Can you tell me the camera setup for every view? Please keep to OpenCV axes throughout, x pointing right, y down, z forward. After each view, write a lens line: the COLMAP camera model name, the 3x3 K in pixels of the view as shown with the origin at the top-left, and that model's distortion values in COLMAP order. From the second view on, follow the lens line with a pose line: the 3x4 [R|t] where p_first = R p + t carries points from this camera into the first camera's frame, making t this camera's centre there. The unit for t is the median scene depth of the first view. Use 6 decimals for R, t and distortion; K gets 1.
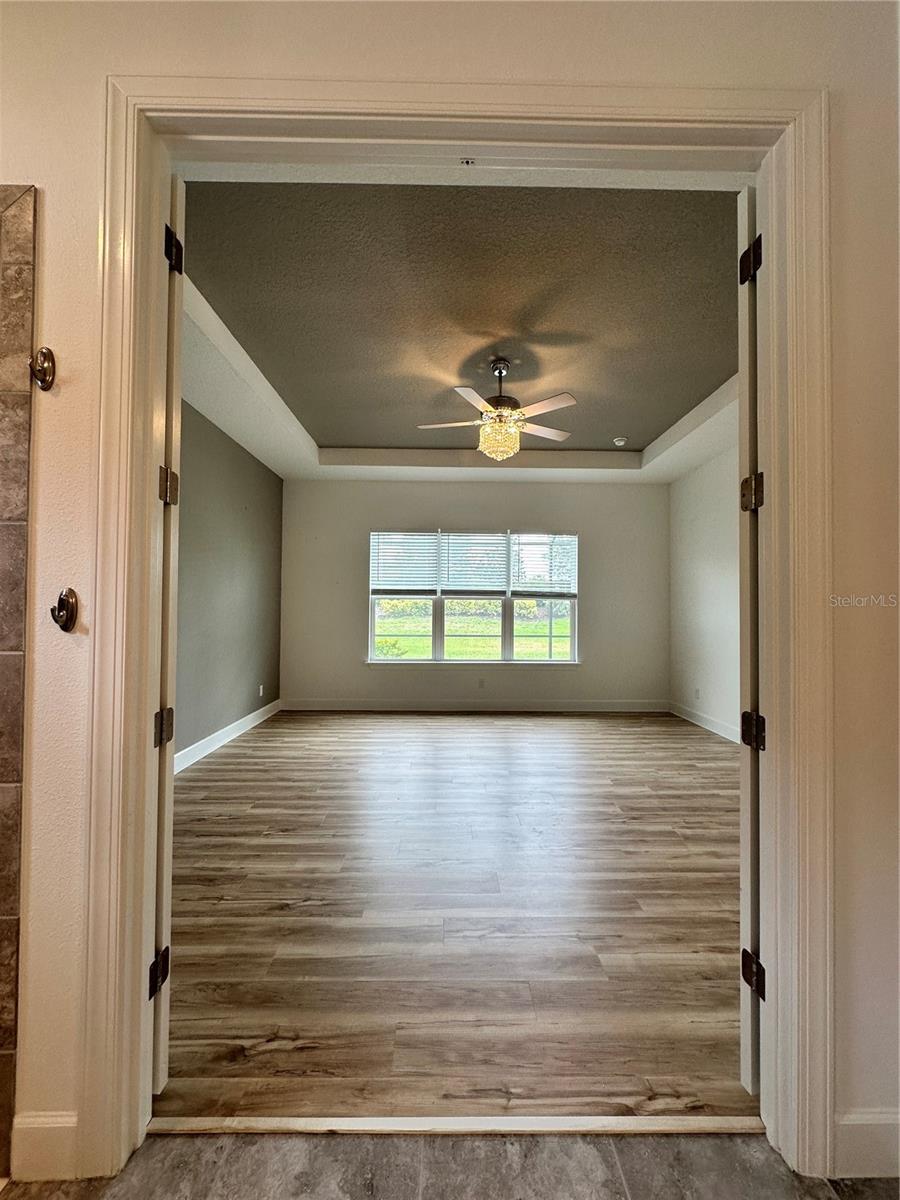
lens RADIAL K [[480.1, 0, 451.4], [0, 480.1, 599.4], [0, 0, 1]] dist [-0.003987, 0.000267]
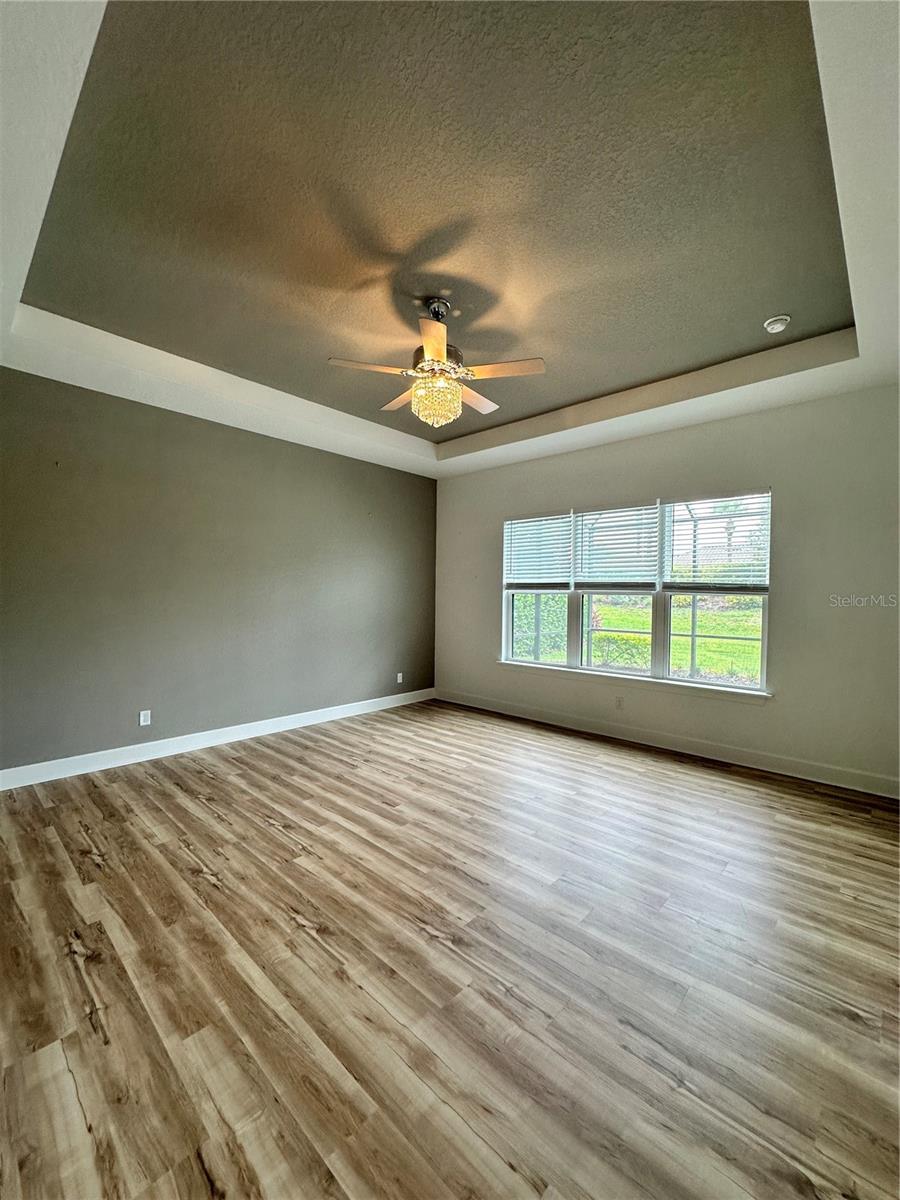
lens RADIAL K [[480.1, 0, 450.6], [0, 480.1, 600.5], [0, 0, 1]] dist [-0.003987, 0.000267]
pose [[0.725113, 0.010673, -0.688547, 0.638086], [0.009373, 0.999634, 0.025366, -0.020253], [0.688566, -0.024847, 0.724748, 0.411605]]
